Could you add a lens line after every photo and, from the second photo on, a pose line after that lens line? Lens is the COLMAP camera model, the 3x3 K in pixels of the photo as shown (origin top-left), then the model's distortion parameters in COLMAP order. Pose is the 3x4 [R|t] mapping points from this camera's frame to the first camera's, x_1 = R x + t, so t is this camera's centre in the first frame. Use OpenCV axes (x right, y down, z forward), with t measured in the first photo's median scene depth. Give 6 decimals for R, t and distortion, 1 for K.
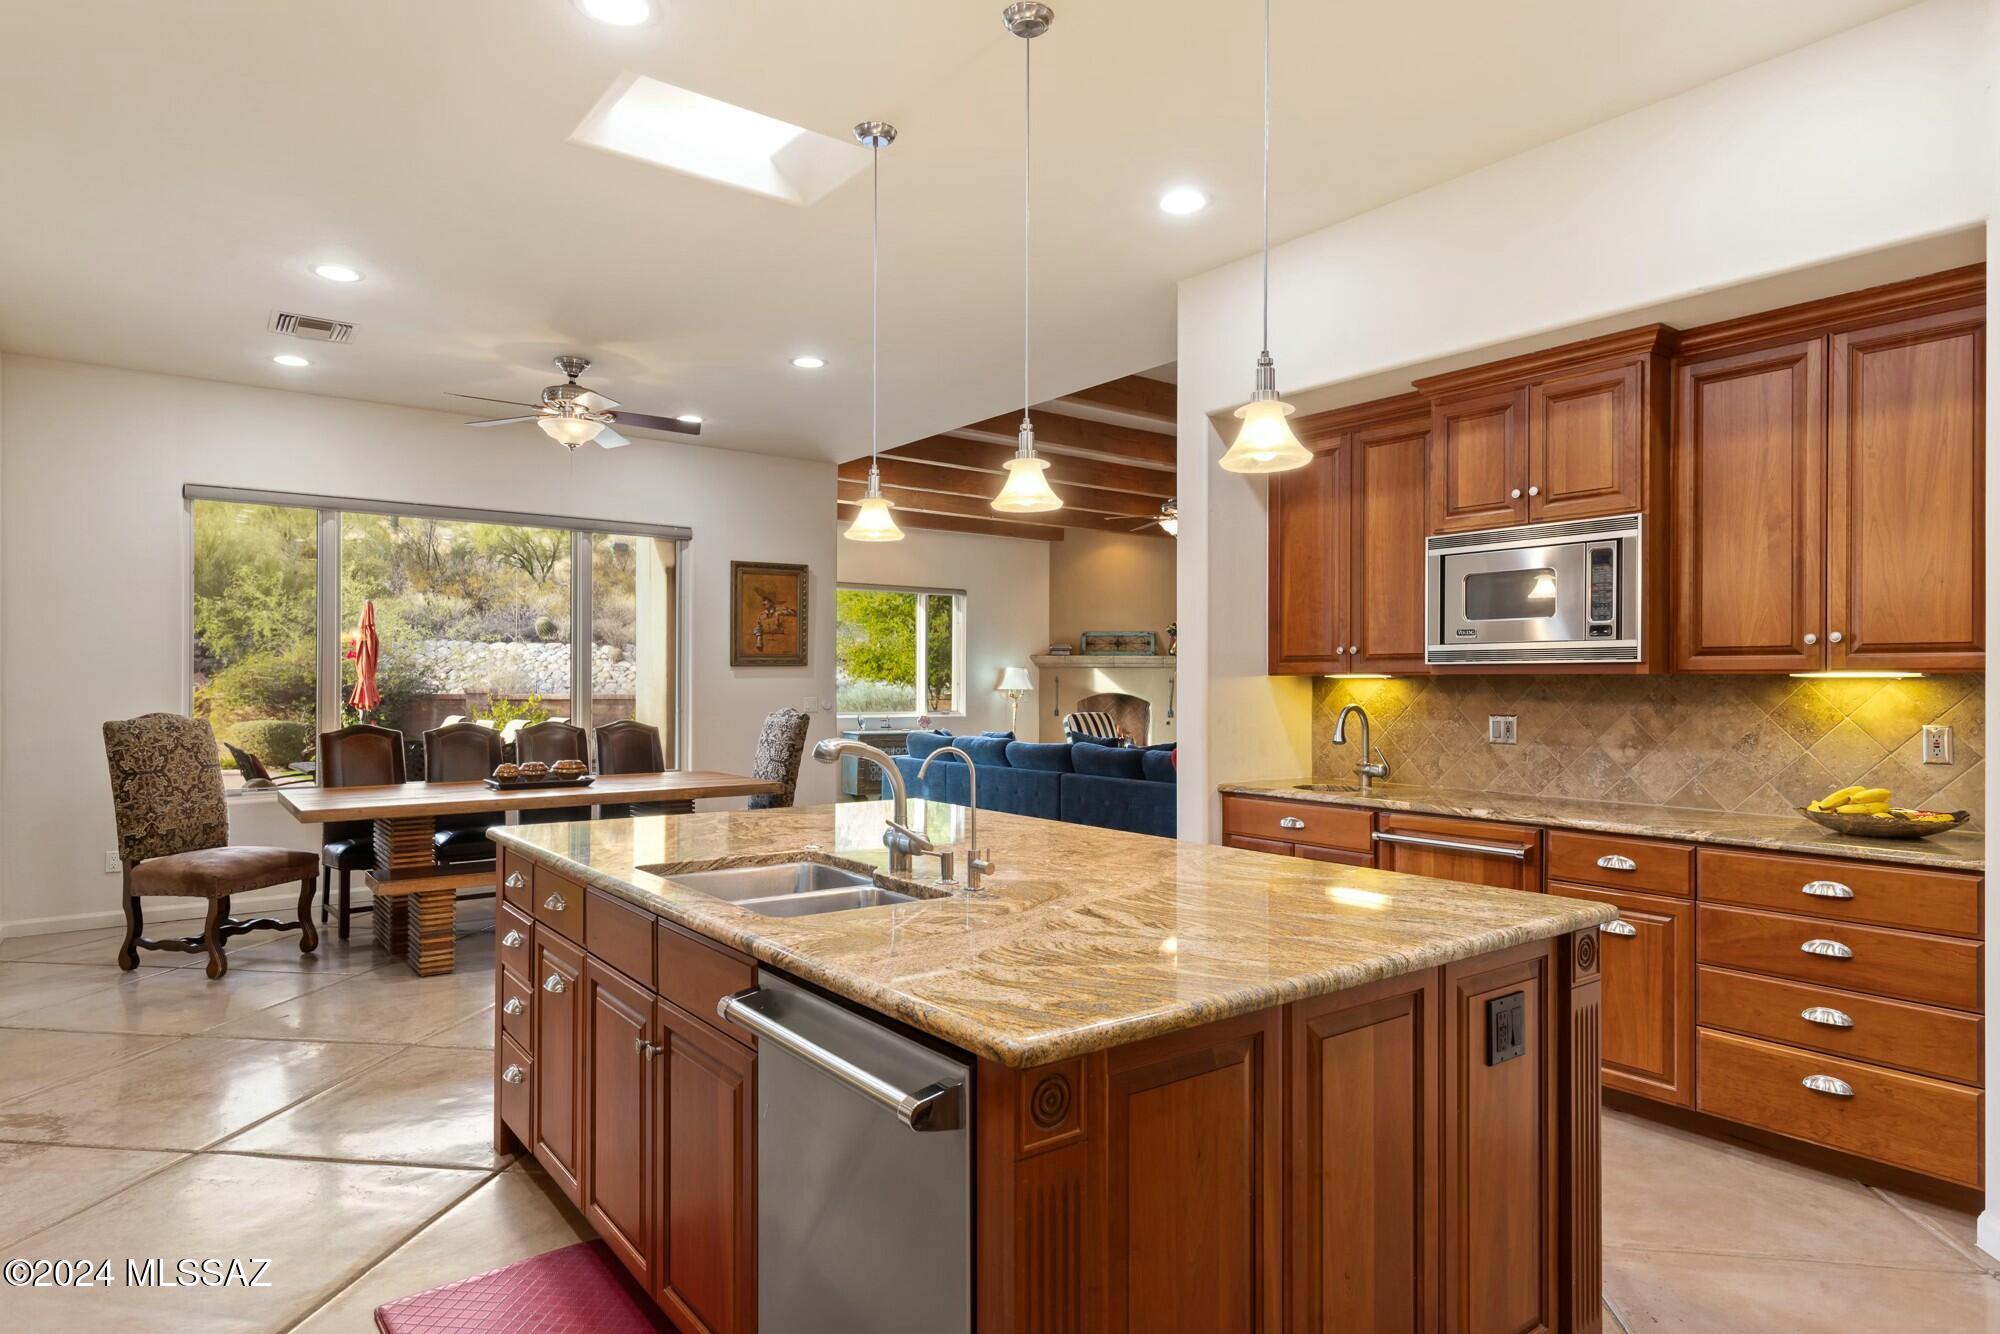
lens RADIAL K [[1090.9, 0, 999.8], [0, 1090.9, 669.8], [0, 0, 1]] dist [0.002397, -0.000100]
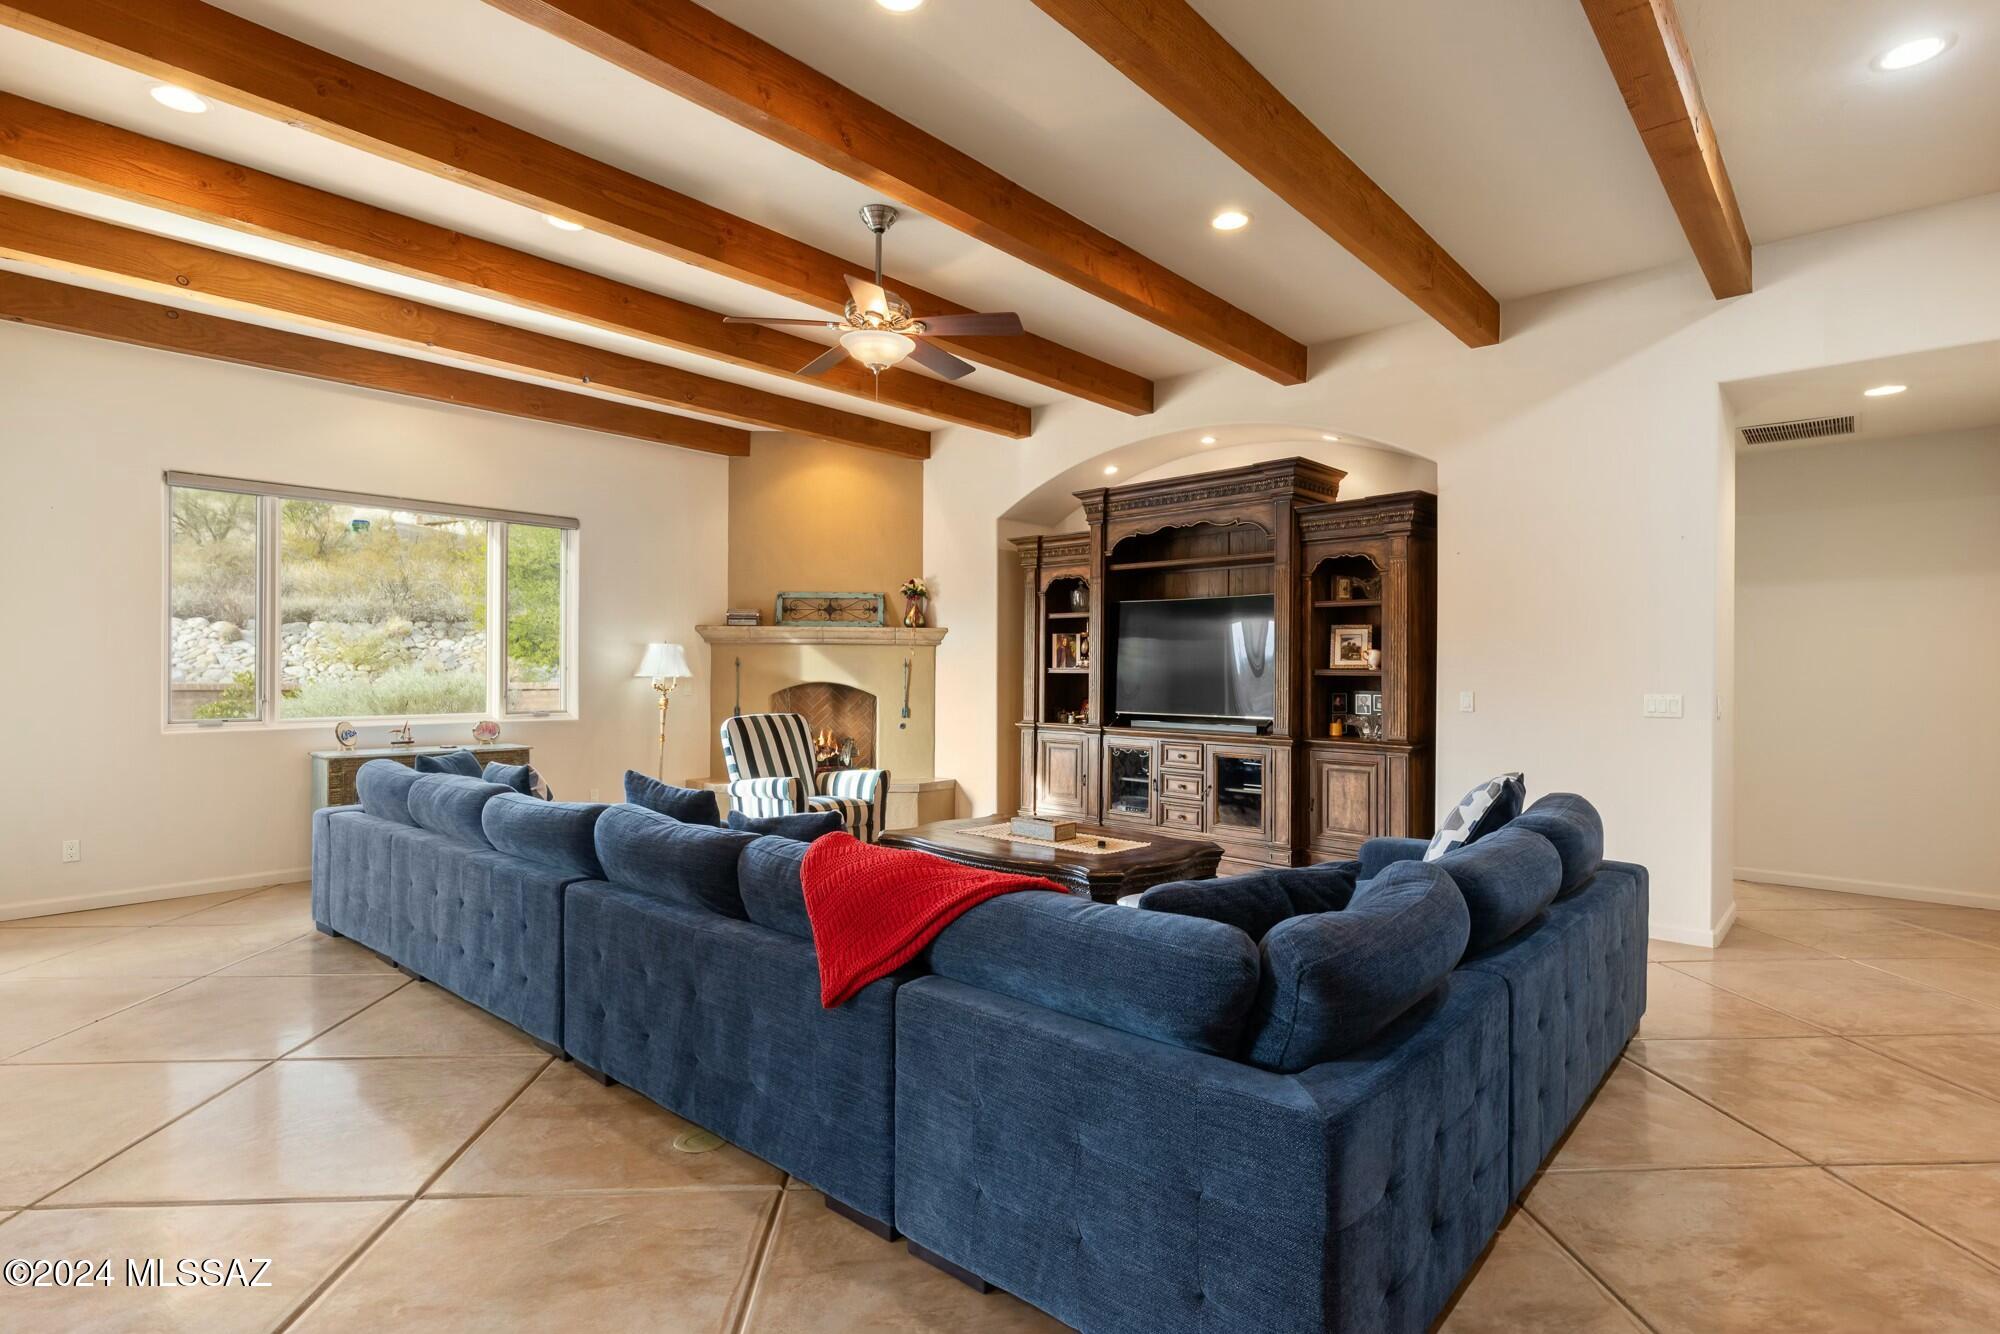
lens RADIAL K [[1074.6, 0, 976.8], [0, 1074.6, 663.3], [0, 0, 1]] dist [0.001906, 0.000171]
pose [[0.982985, 0.001522, 0.183682, 0.075202], [-0.002449, 0.999985, 0.004821, 0.006095], [-0.183672, -0.005189, 0.982974, 0.325785]]
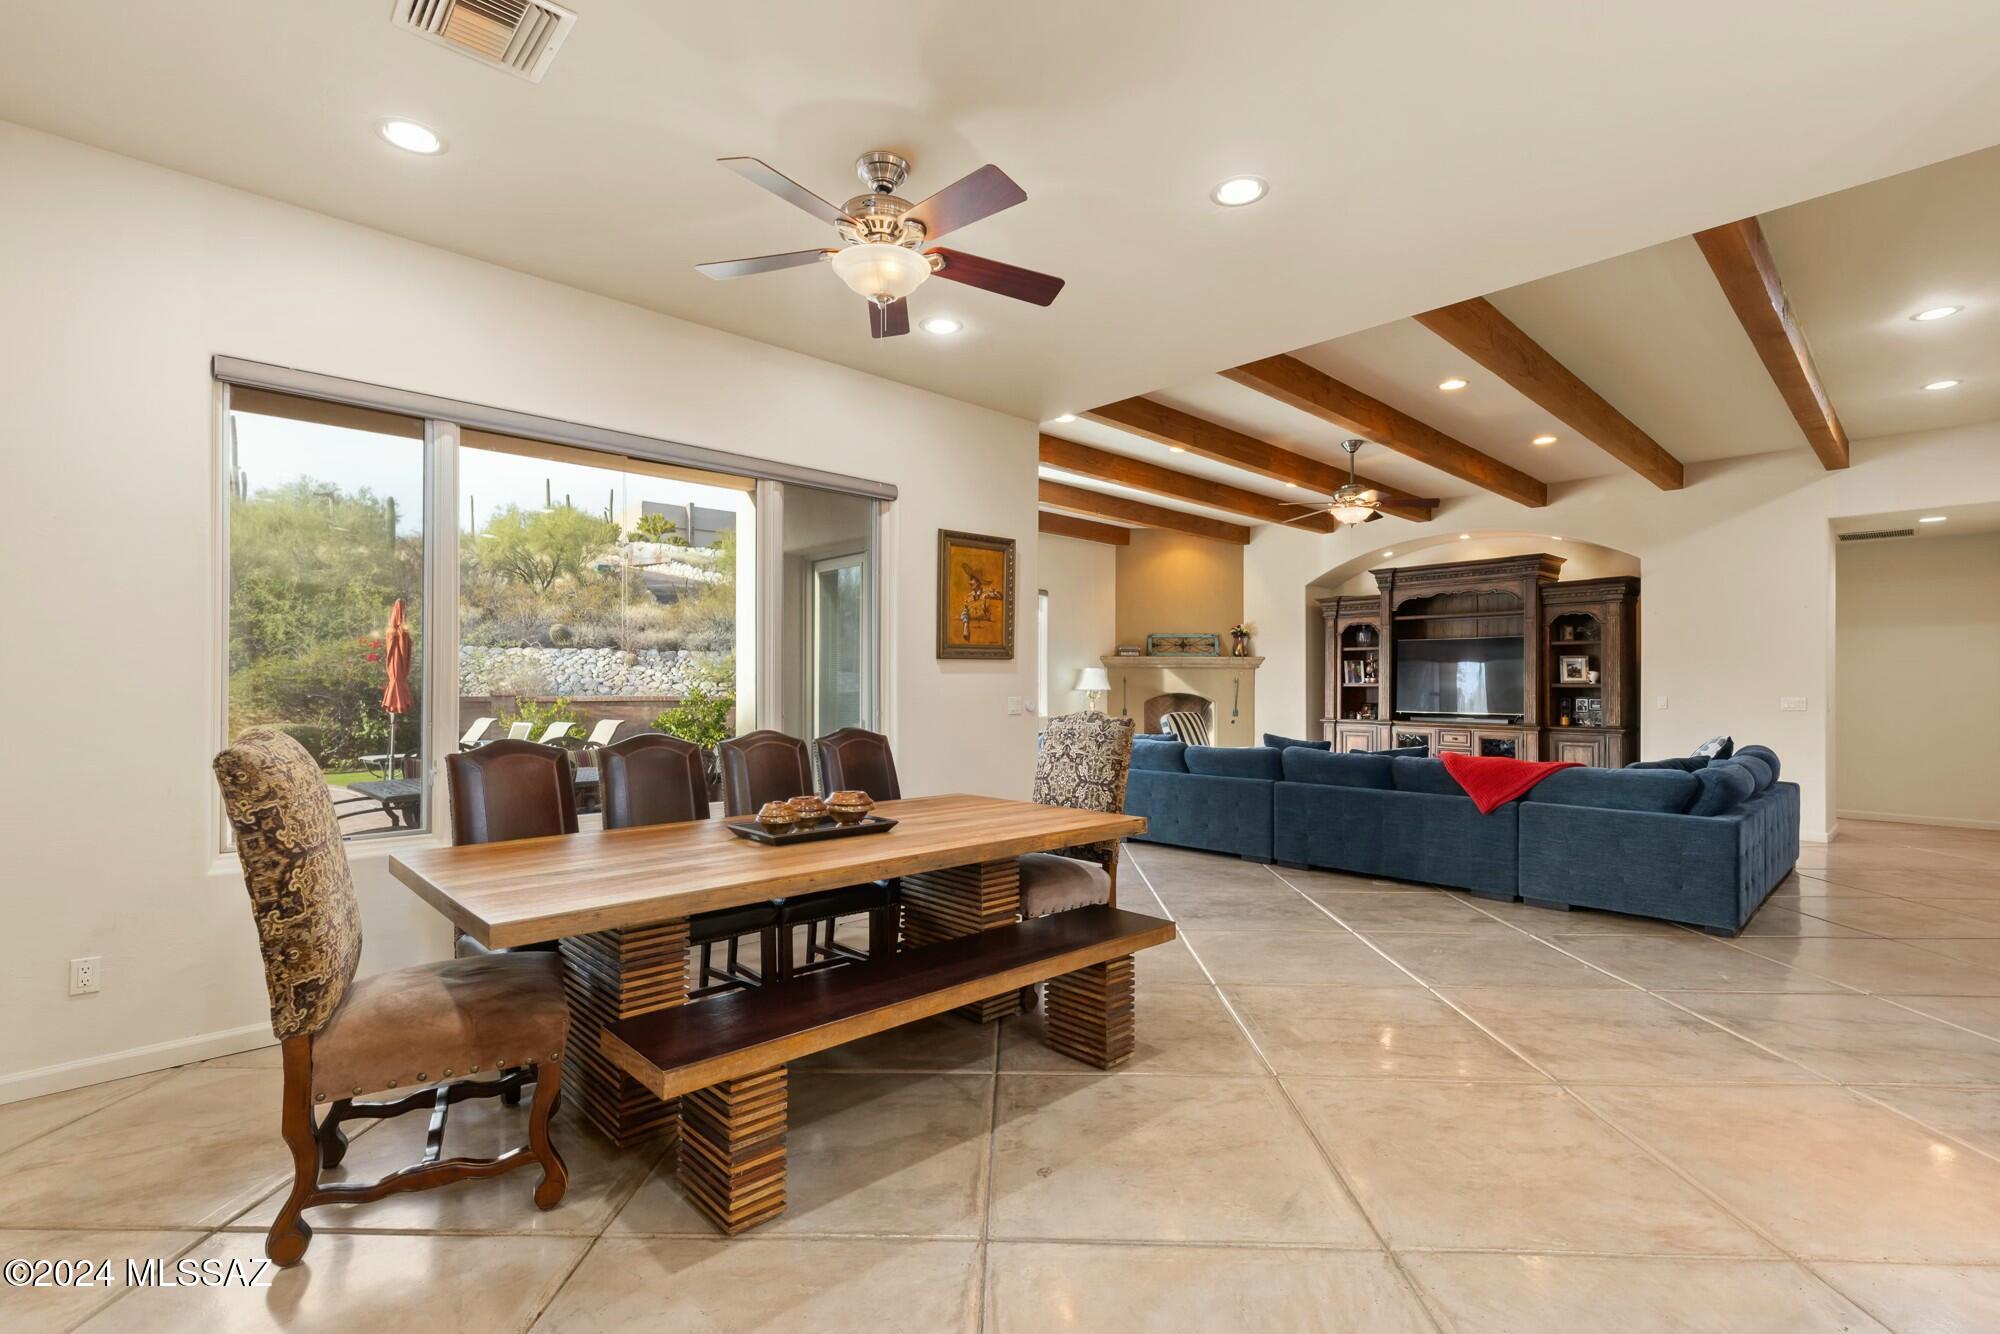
lens RADIAL K [[913.1, 0, 1029.0], [0, 913.1, 674.7], [0, 0, 1]] dist [0.009416, -0.002484]
pose [[0.994895, -0.000986, 0.100914, -0.122824], [0.001041, 0.999999, -0.000484, 0.004334], [-0.100913, 0.000586, 0.994895, 0.157252]]
